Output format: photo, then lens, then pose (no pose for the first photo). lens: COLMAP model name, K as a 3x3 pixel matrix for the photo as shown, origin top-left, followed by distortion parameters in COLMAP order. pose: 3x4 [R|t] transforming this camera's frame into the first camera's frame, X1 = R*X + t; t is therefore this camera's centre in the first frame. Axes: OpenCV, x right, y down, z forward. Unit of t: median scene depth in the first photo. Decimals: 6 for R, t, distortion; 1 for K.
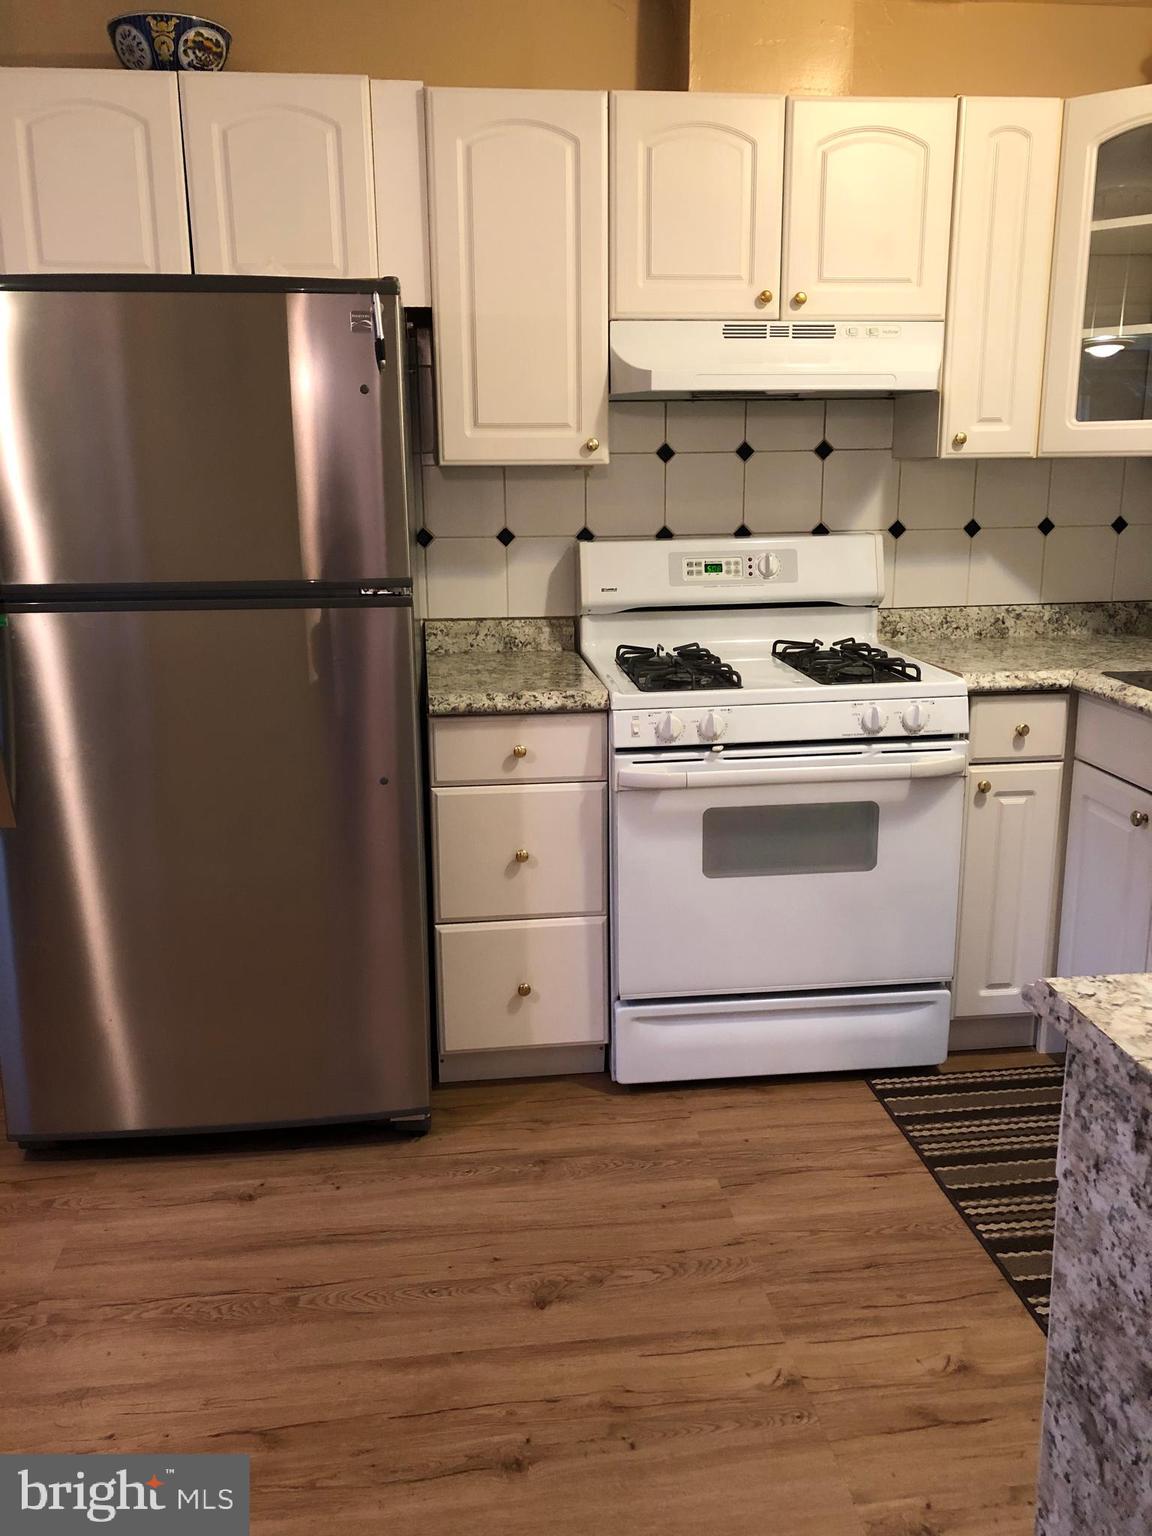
lens RADIAL K [[1248.0, 0, 575.4], [0, 1248.0, 762.9], [0, 0, 1]] dist [0.041959, -0.042656]
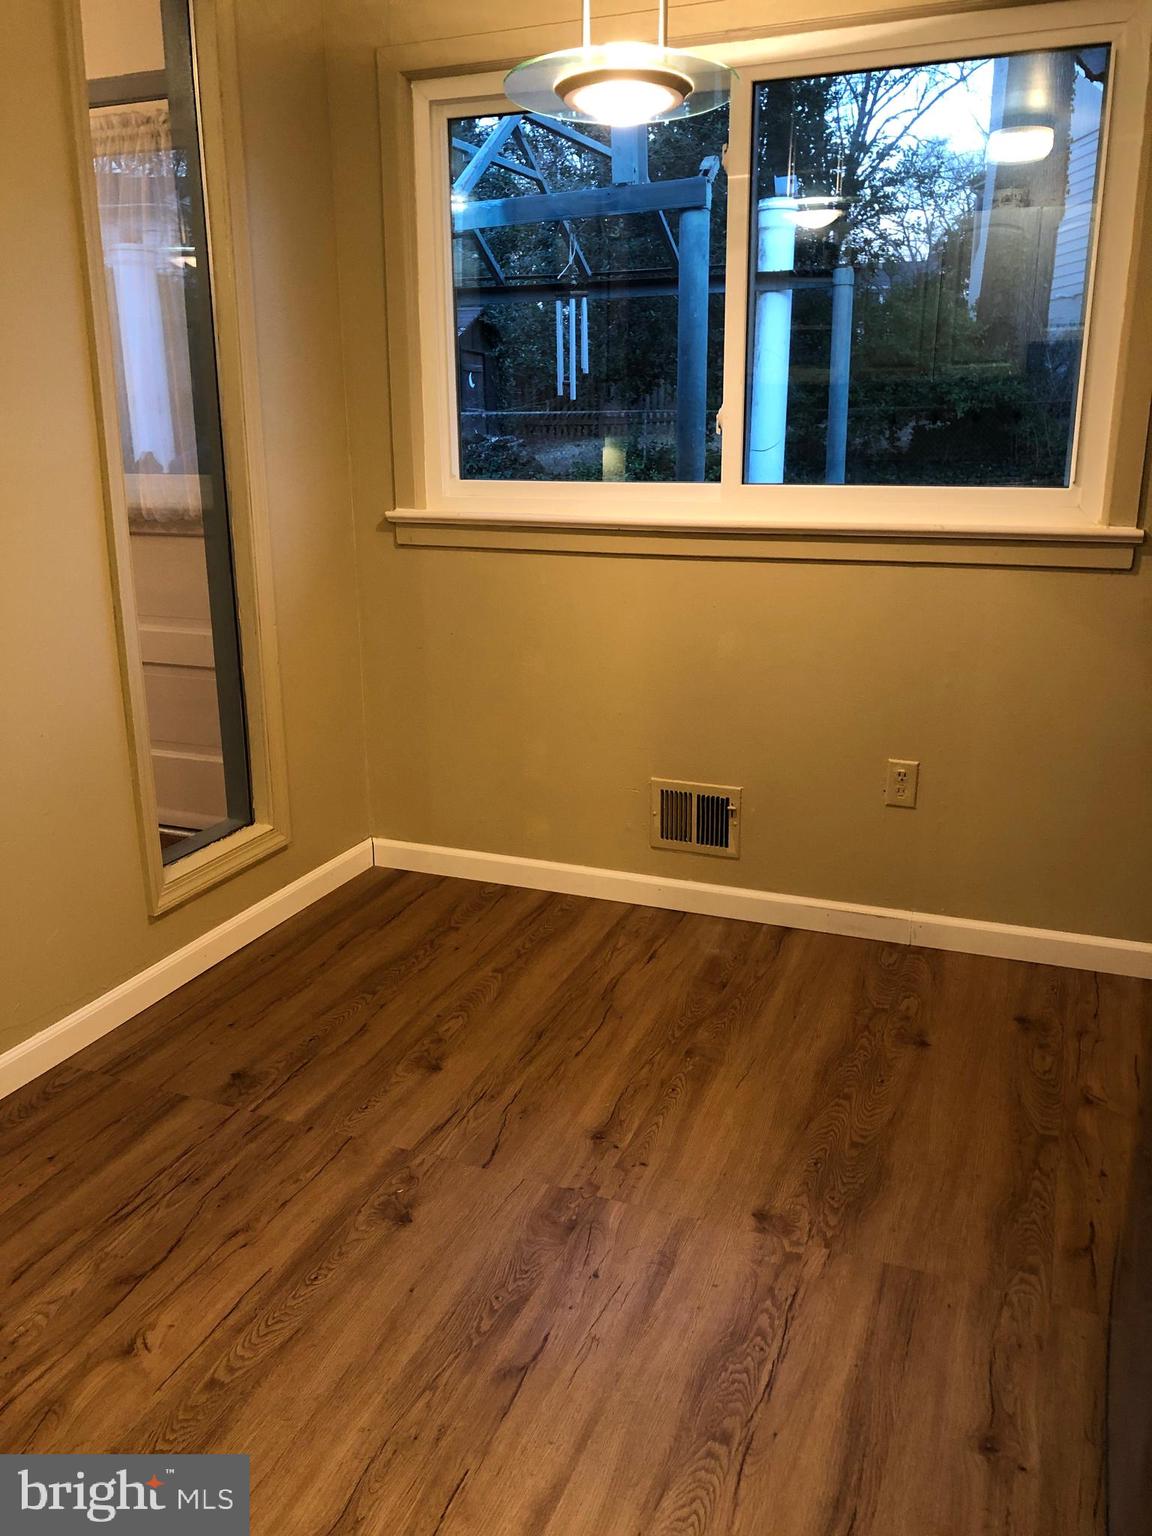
lens RADIAL K [[1248.0, 0, 563.7], [0, 1248.0, 763.2], [0, 0, 1]] dist [0.041959, -0.042656]
pose [[-0.494661, 0.253041, -0.831433, 0.290613], [-0.186602, 0.903440, 0.385974, -0.182432], [0.848817, 0.346073, -0.399678, 0.868094]]
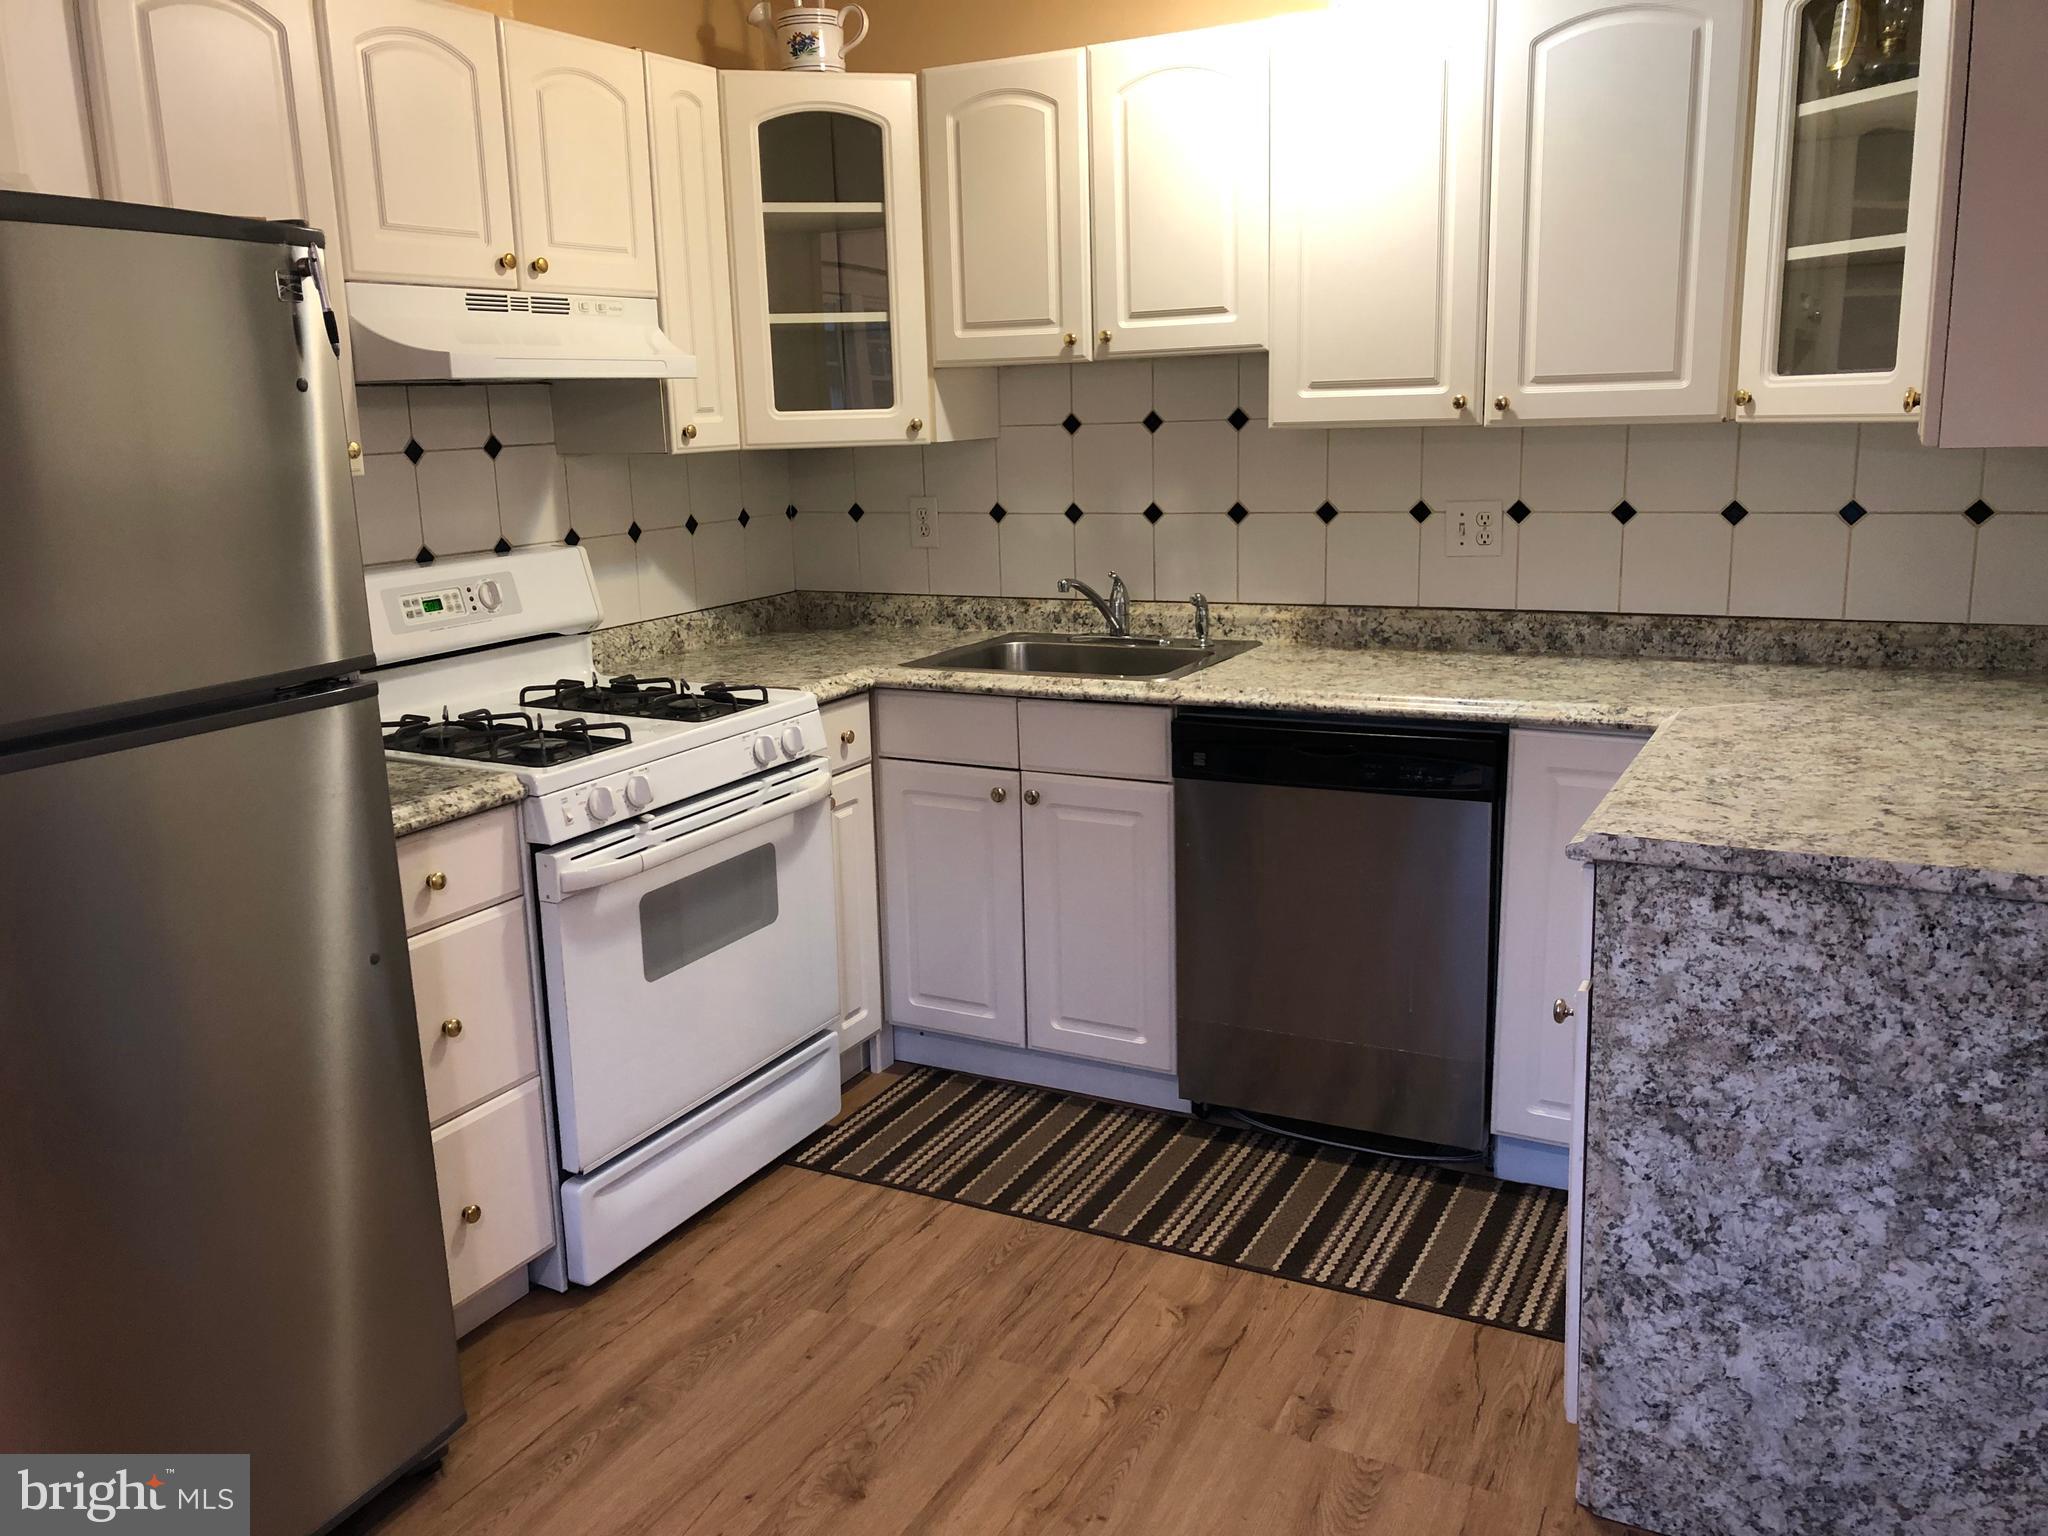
lens RADIAL K [[1664.0, 0, 1008.3], [0, 1664.0, 771.3], [0, 0, 1]] dist [0.041959, -0.042656]
pose [[0.567594, -0.184993, 0.802256, -0.604949], [0.213983, 0.974089, 0.073224, -0.069202], [-0.795015, 0.130108, 0.592472, 0.169926]]
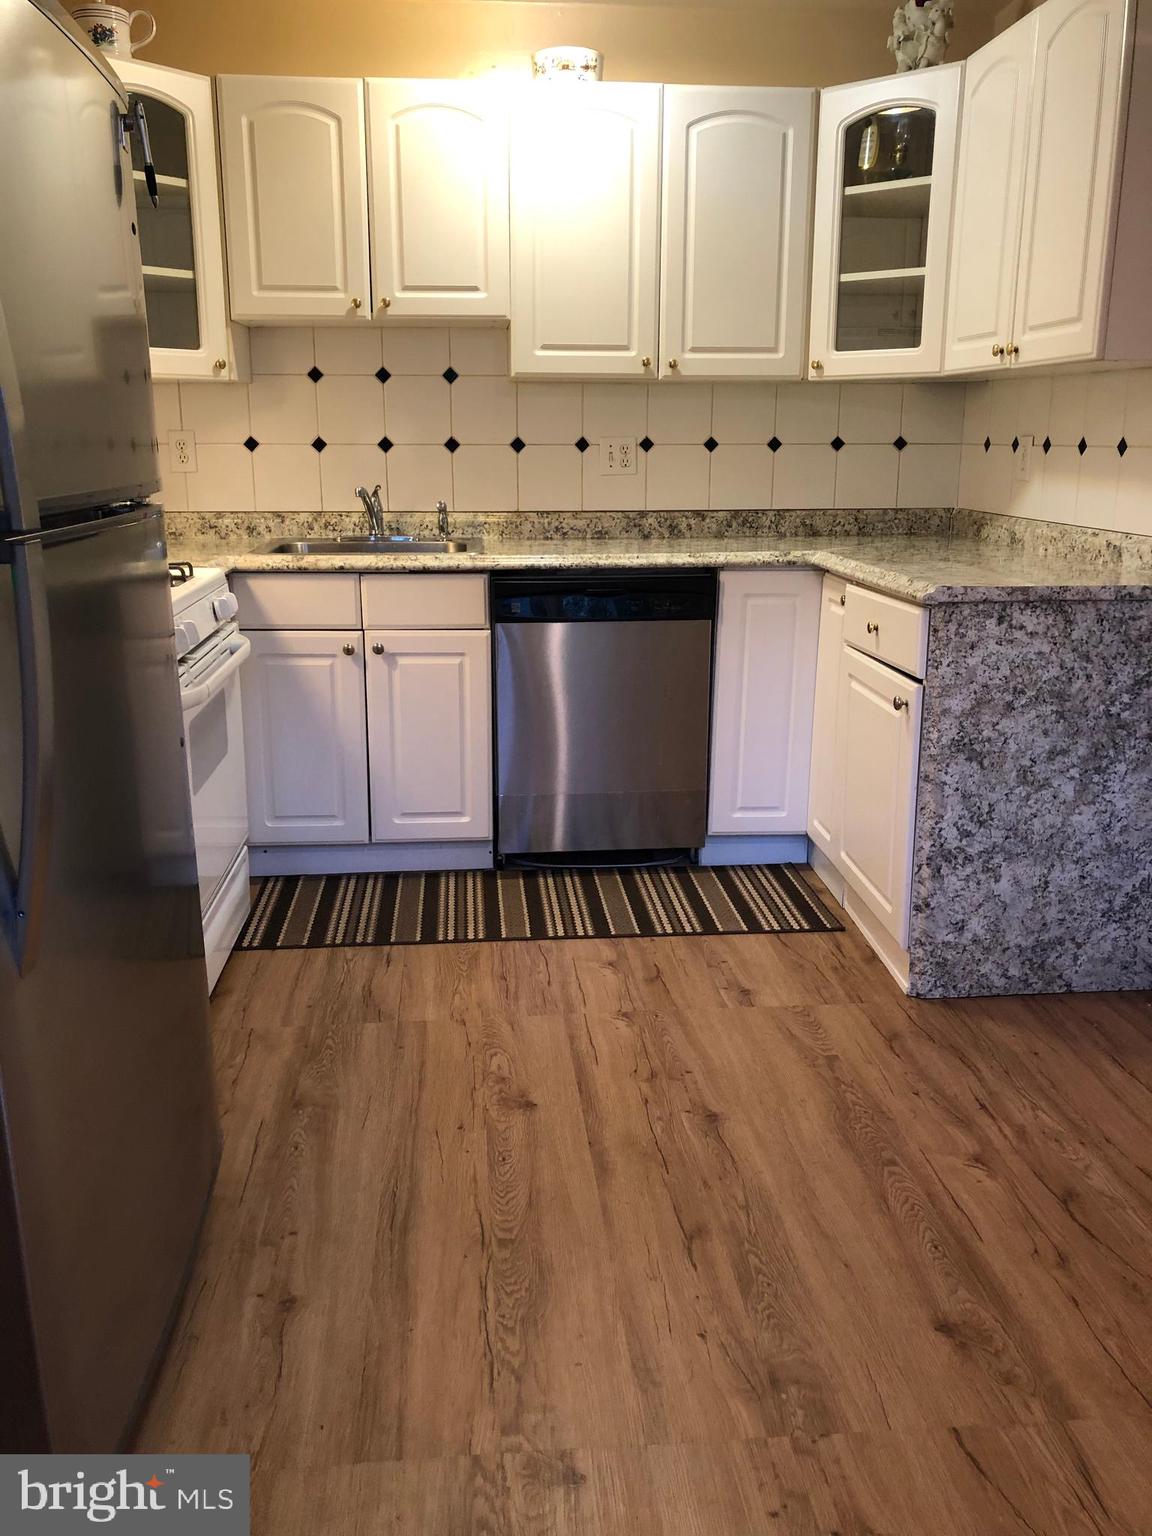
lens RADIAL K [[1248.0, 0, 575.4], [0, 1248.0, 757.0], [0, 0, 1]] dist [0.041959, -0.042656]
pose [[0.029538, -0.237383, 0.970967, -0.833911], [0.229987, 0.946942, 0.224513, -0.087192], [-0.972745, 0.216679, 0.082566, 0.636957]]
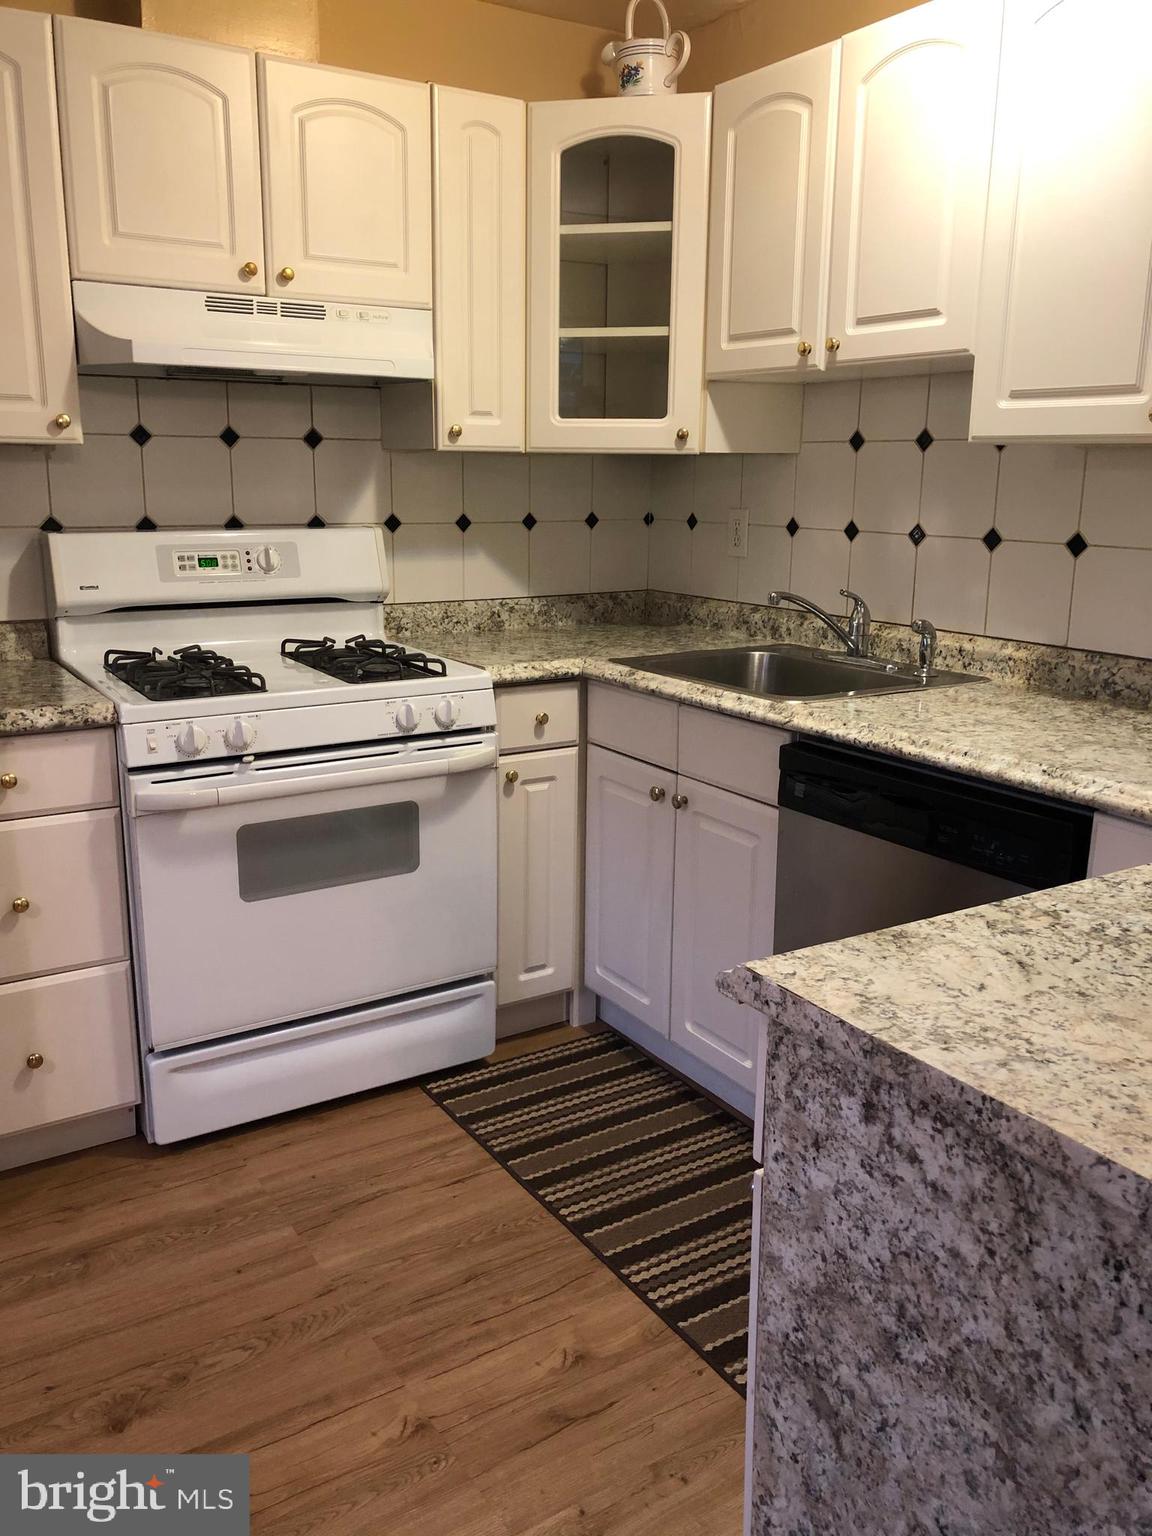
lens RADIAL K [[1248.0, 0, 573.7], [0, 1248.0, 766.1], [0, 0, 1]] dist [0.041959, -0.042656]
pose [[0.899617, -0.080762, 0.429147, -0.063749], [0.080185, 0.996590, 0.019460, -0.005192], [-0.429255, 0.016905, 0.903025, 0.070283]]
